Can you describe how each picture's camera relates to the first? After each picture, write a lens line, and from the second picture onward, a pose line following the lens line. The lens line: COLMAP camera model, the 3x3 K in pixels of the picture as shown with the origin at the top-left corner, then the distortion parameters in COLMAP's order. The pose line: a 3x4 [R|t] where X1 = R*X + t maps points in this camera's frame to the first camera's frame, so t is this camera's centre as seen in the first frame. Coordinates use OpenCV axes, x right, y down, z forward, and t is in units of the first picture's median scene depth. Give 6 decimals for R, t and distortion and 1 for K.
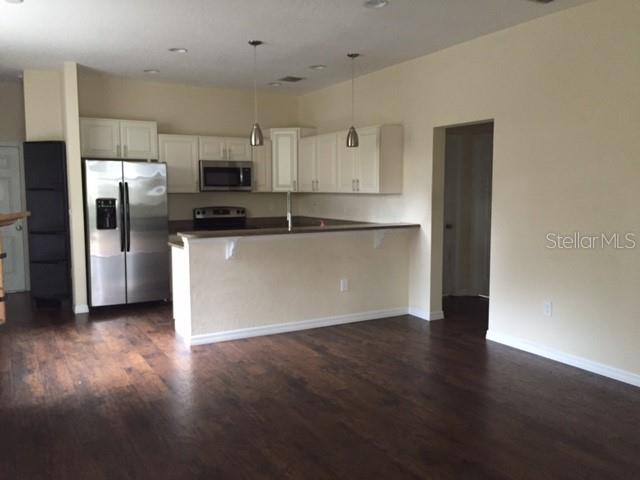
lens RADIAL K [[548.1, 0, 320.0], [0, 548.1, 240.0], [0, 0, 1]] dist [0.101153, -0.153028]
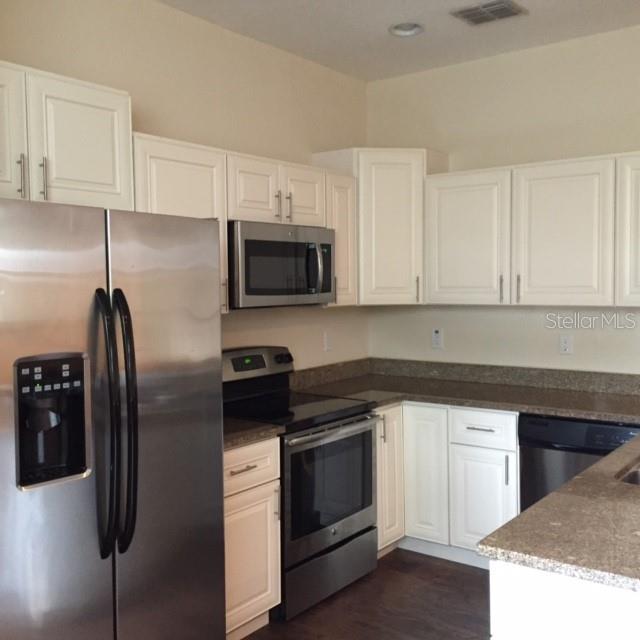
lens RADIAL K [[731.6, 0, 320.0], [0, 731.6, 320.0], [0, 0, 1]] dist [0.019015, 0.011190]
pose [[0.915723, -0.028917, 0.400769, -0.350961], [0.047215, 0.998241, -0.035855, -0.063529], [-0.399027, 0.051756, 0.915477, 0.564196]]
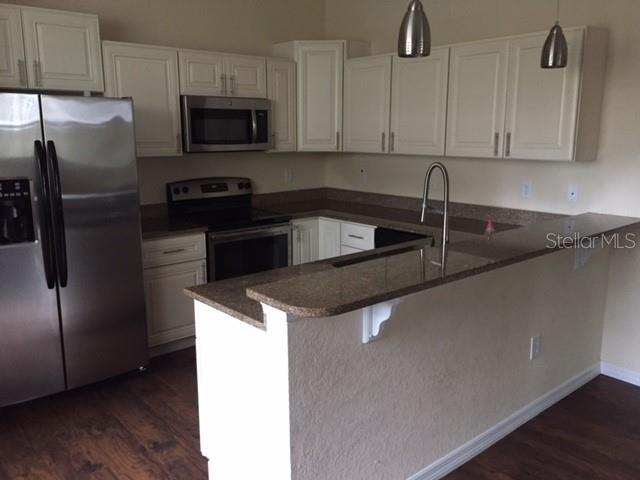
lens RADIAL K [[548.1, 0, 320.0], [0, 548.1, 240.0], [0, 0, 1]] dist [0.101153, -0.153028]
pose [[0.981613, -0.037446, 0.187174, -0.191953], [0.017876, 0.994294, 0.105166, -0.058508], [-0.190044, -0.099886, 0.976681, 0.433806]]
